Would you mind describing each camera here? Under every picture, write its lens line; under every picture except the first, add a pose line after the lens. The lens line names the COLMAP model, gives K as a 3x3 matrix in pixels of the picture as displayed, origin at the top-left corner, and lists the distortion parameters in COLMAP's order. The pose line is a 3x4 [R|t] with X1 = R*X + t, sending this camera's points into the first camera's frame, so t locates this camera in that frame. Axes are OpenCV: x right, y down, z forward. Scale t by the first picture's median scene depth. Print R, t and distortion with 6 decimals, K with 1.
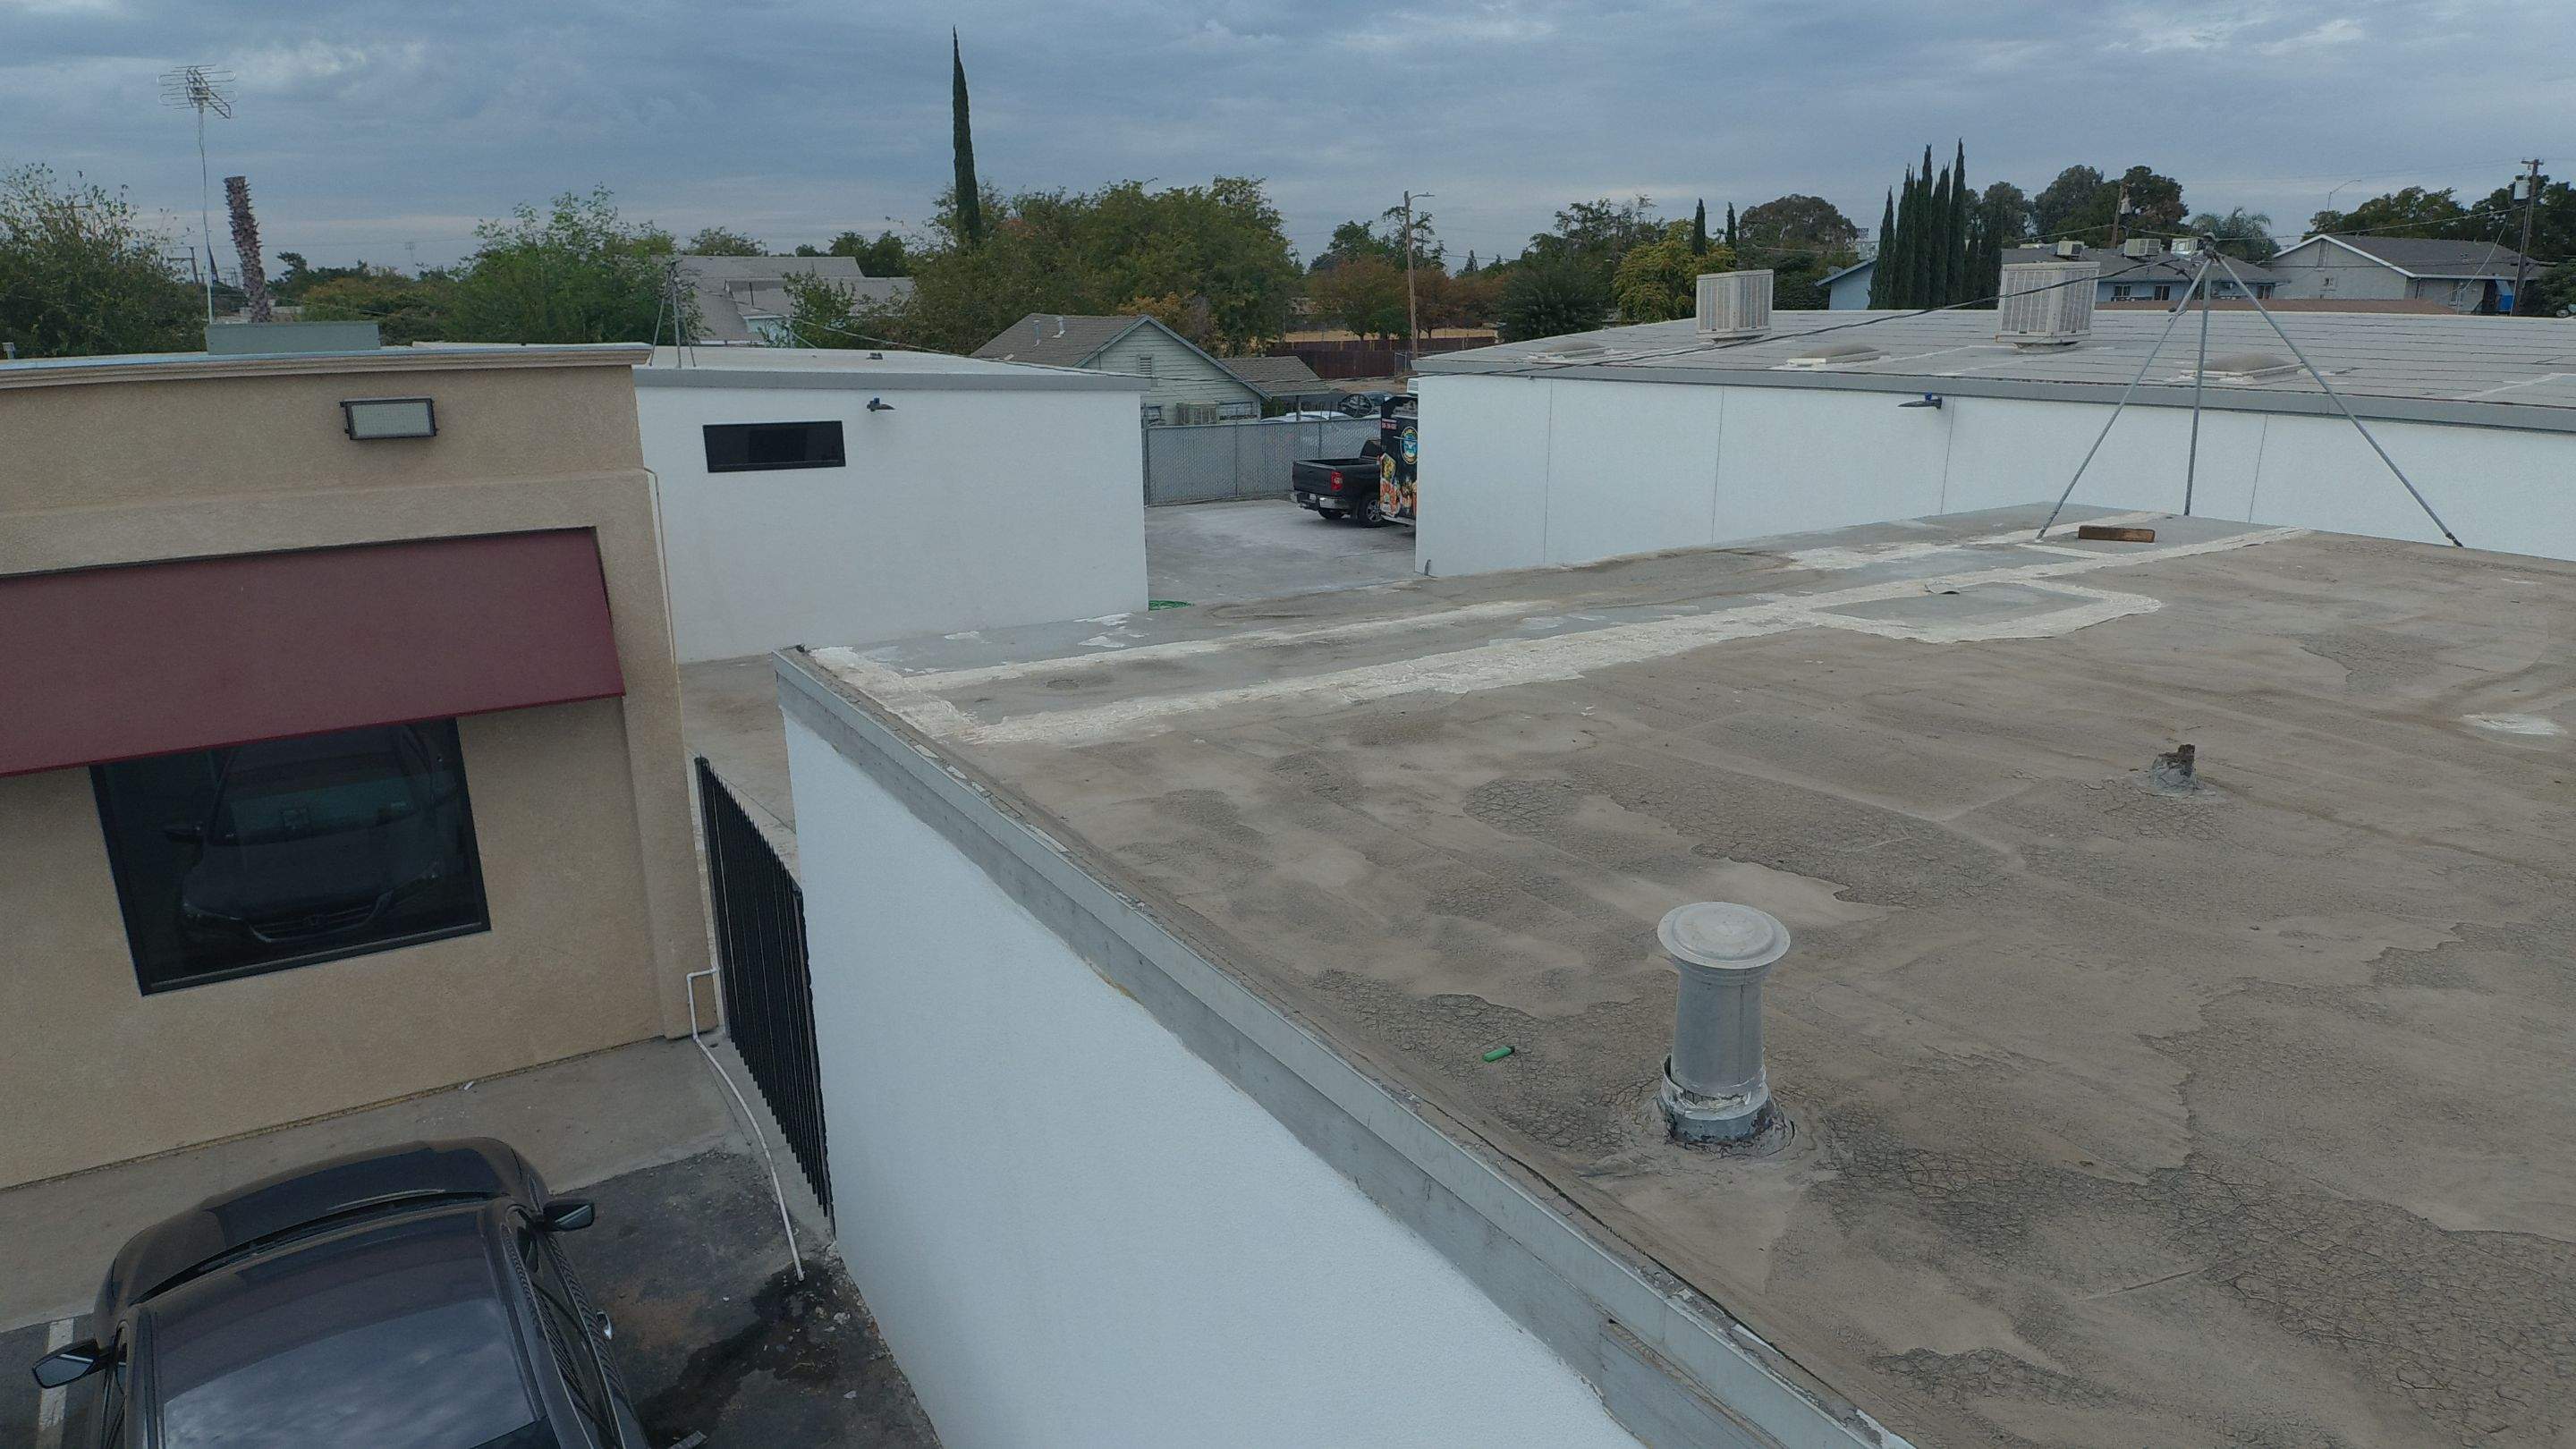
lens RADIAL K [[1540.7, 0, 1292.3], [0, 1540.7, 749.5], [0, 0, 1]] dist [0.091269, -0.125432]
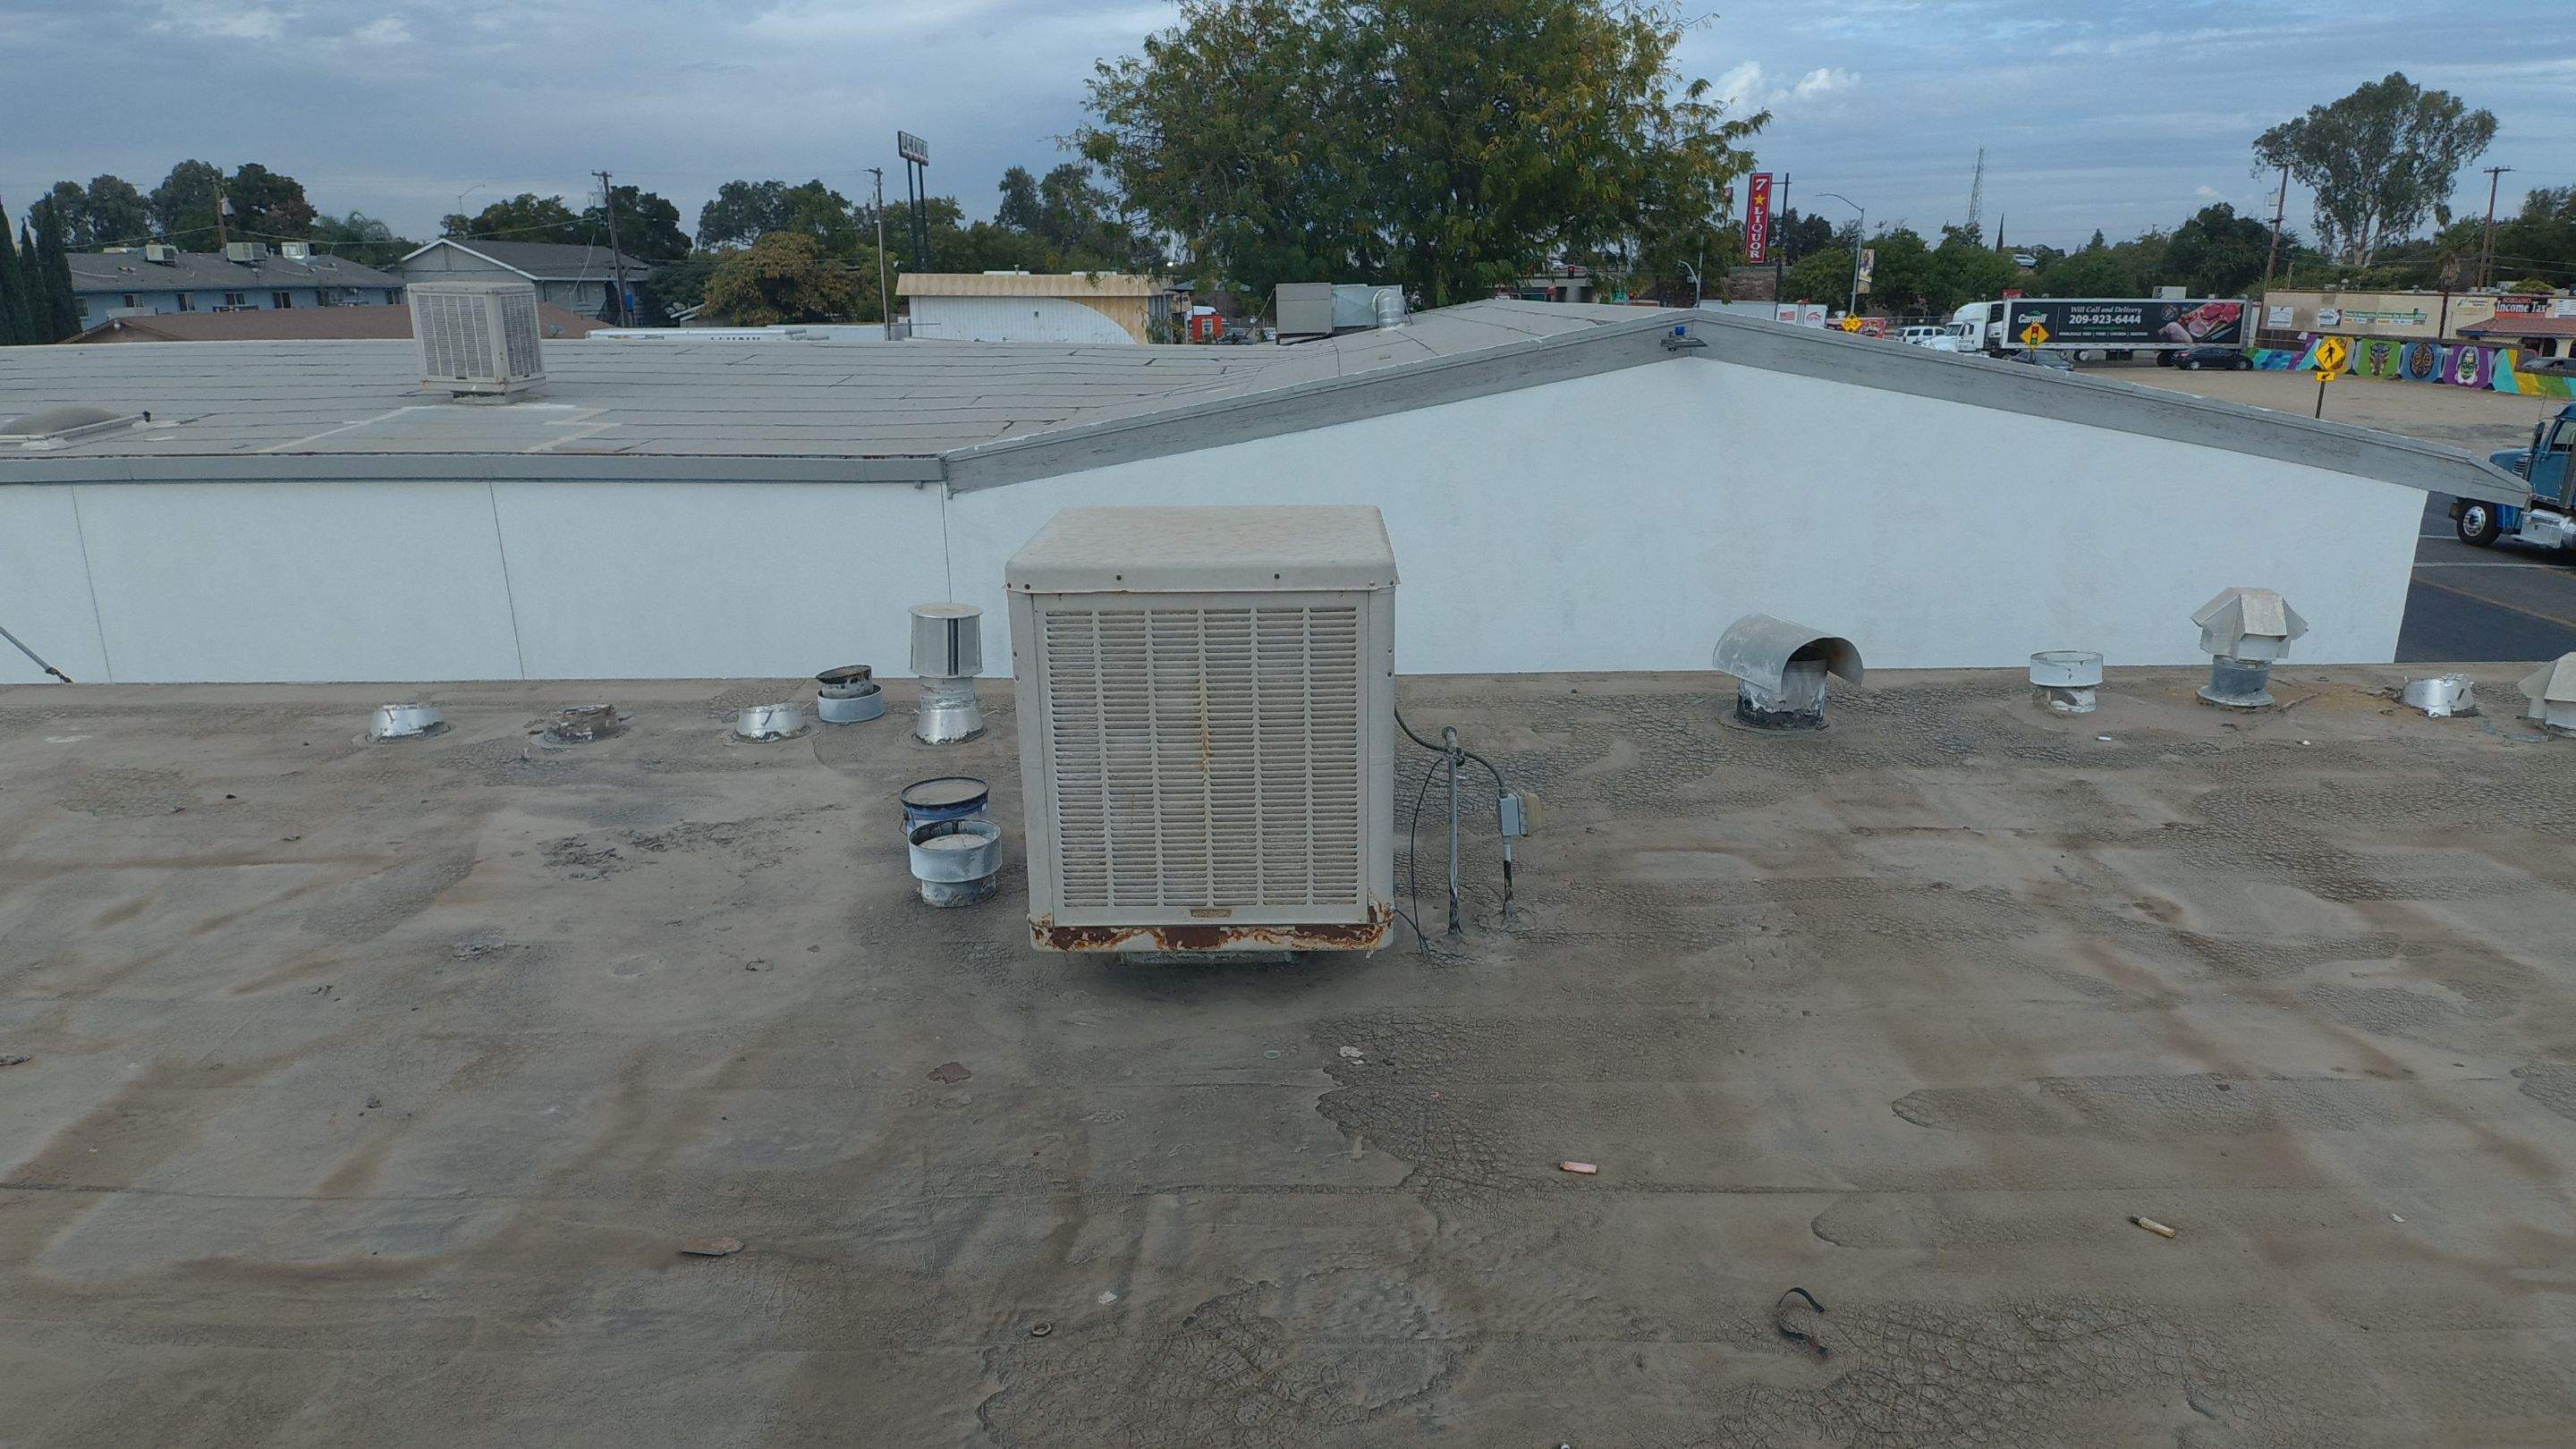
lens RADIAL K [[1544.5, 0, 1289.4], [0, 1544.5, 756.6], [0, 0, 1]] dist [0.064231, -0.088476]
pose [[0.532233, -0.239450, 0.812029, 0.159505], [0.235261, 0.963221, 0.129835, -0.018722], [-0.813253, 0.121937, 0.568992, 0.016168]]
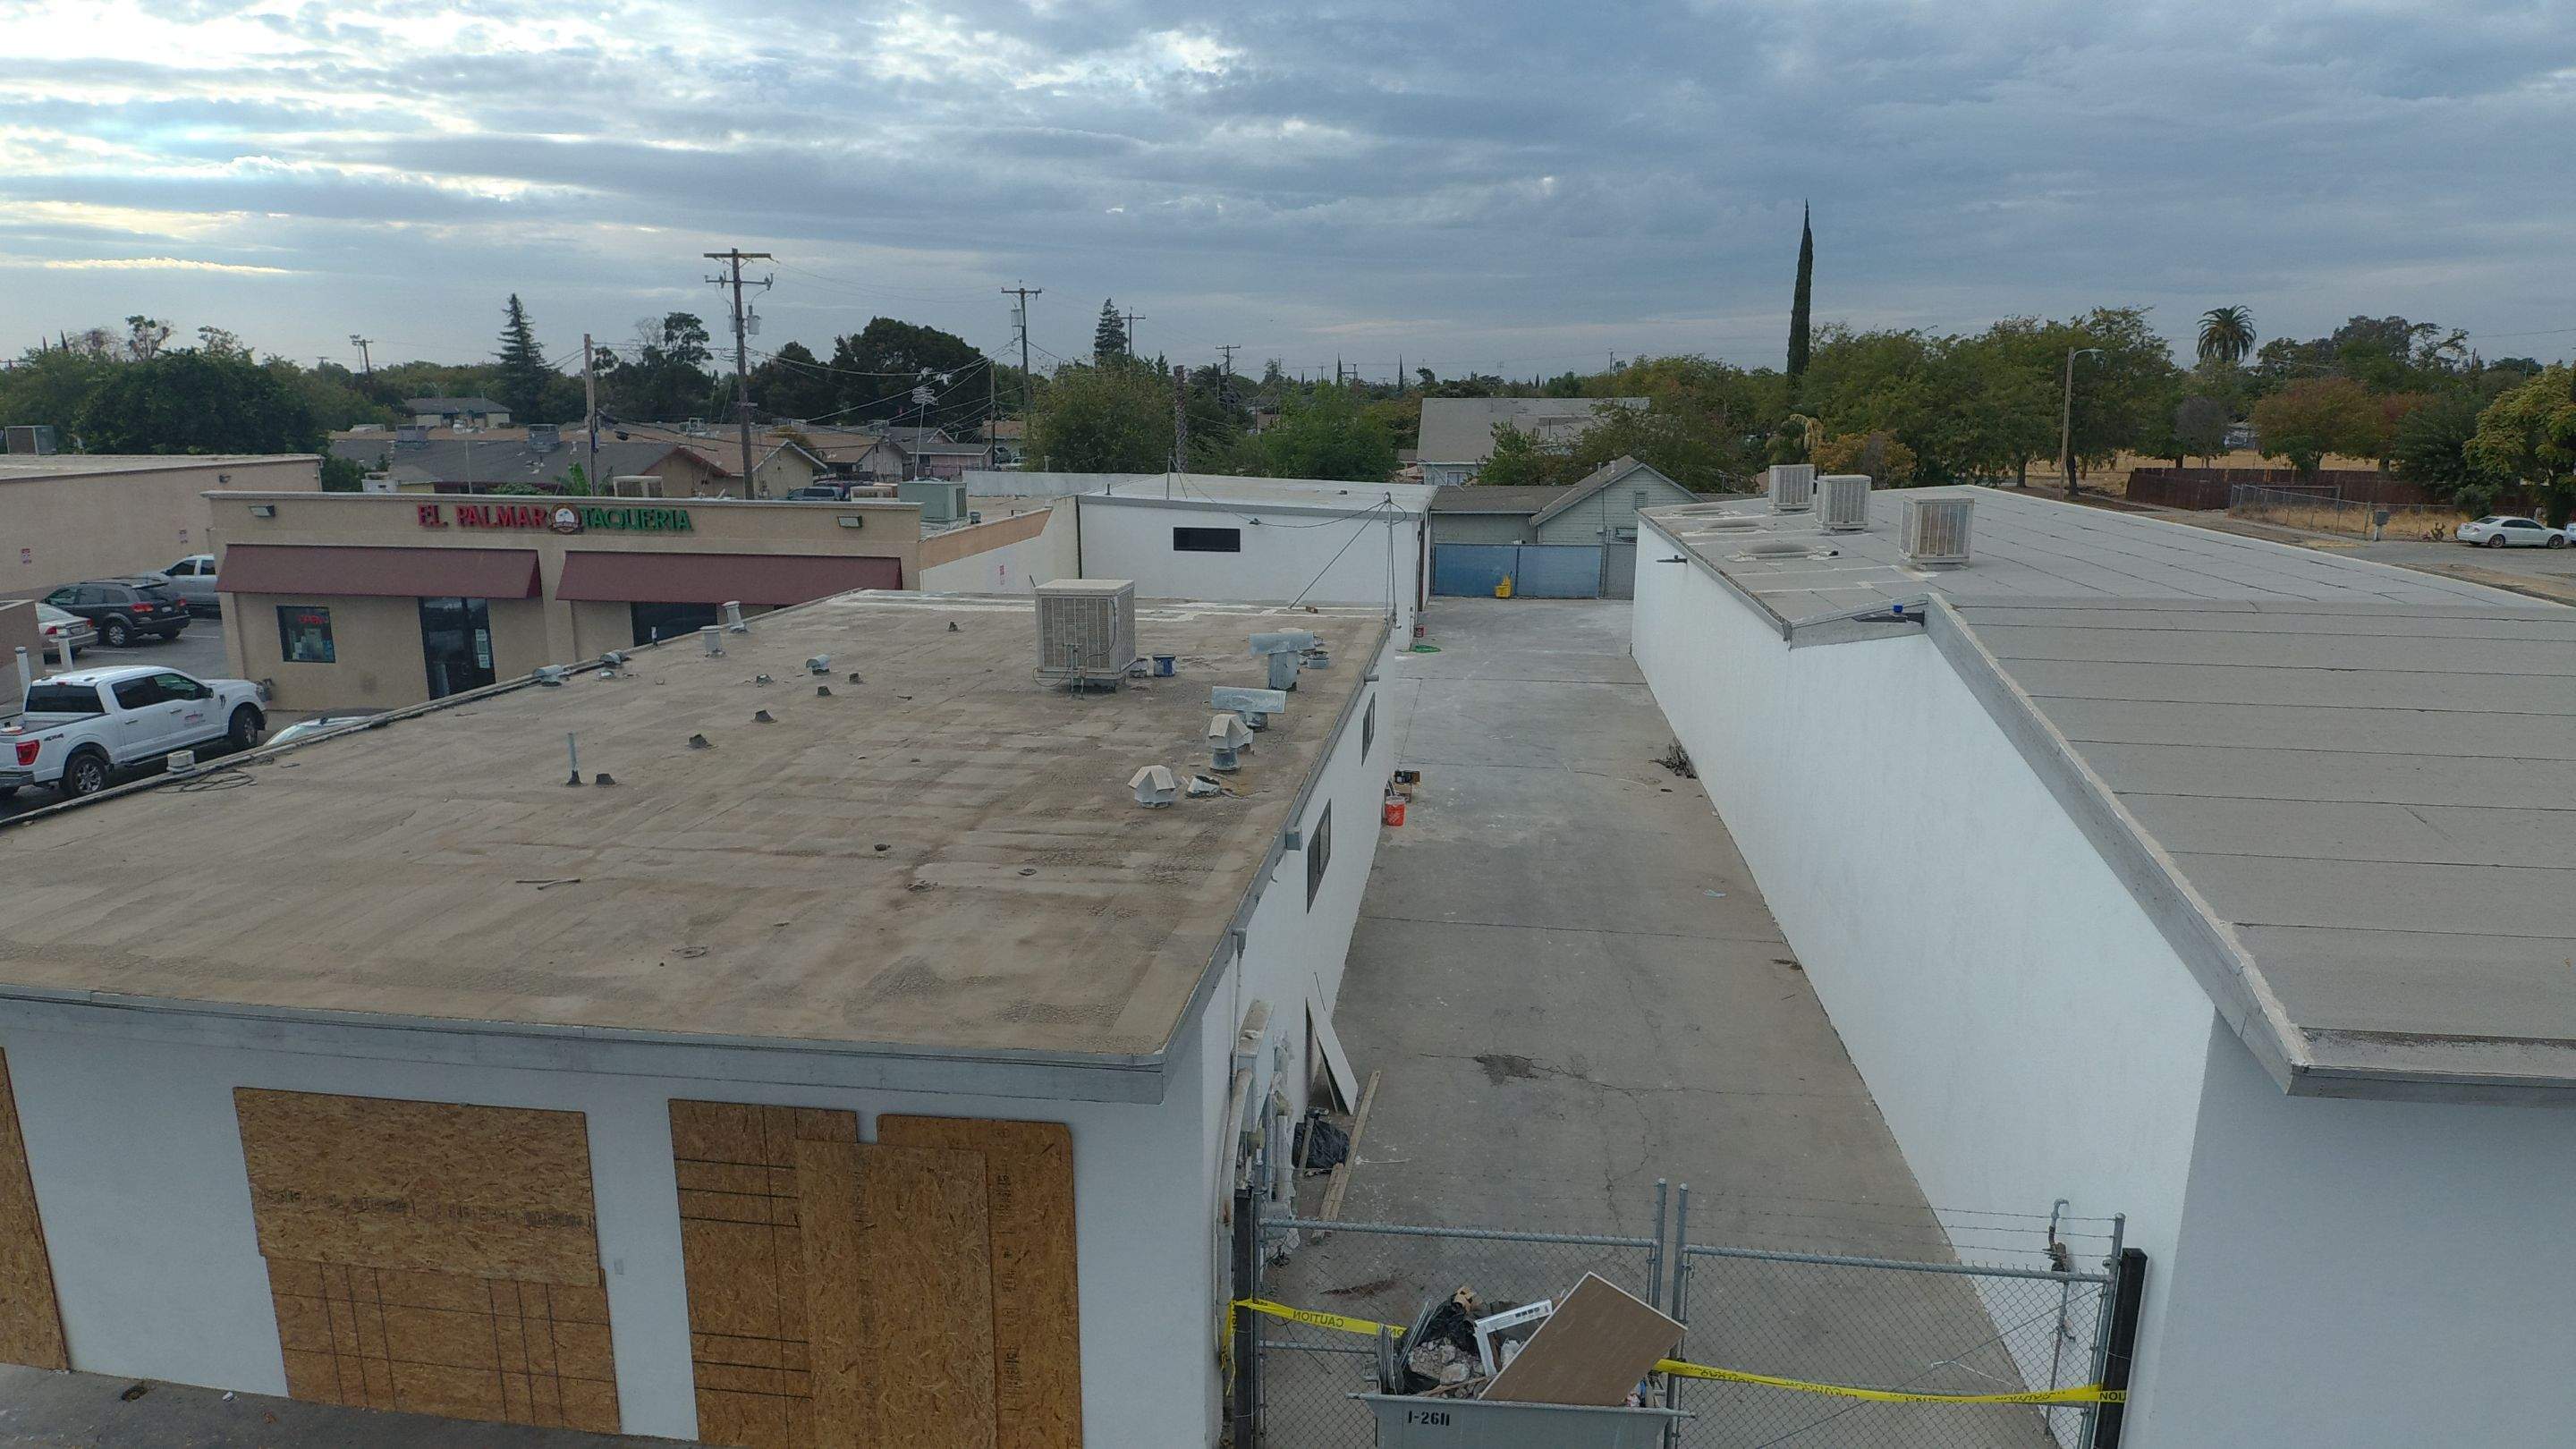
lens RADIAL K [[1540.7, 0, 1292.3], [0, 1540.7, 749.5], [0, 0, 1]] dist [0.091269, -0.125432]
pose [[0.780913, 0.150358, -0.606274, 0.800381], [-0.185186, 0.982690, 0.005181, 0.030114], [0.596558, 0.108228, 0.795239, -0.377417]]
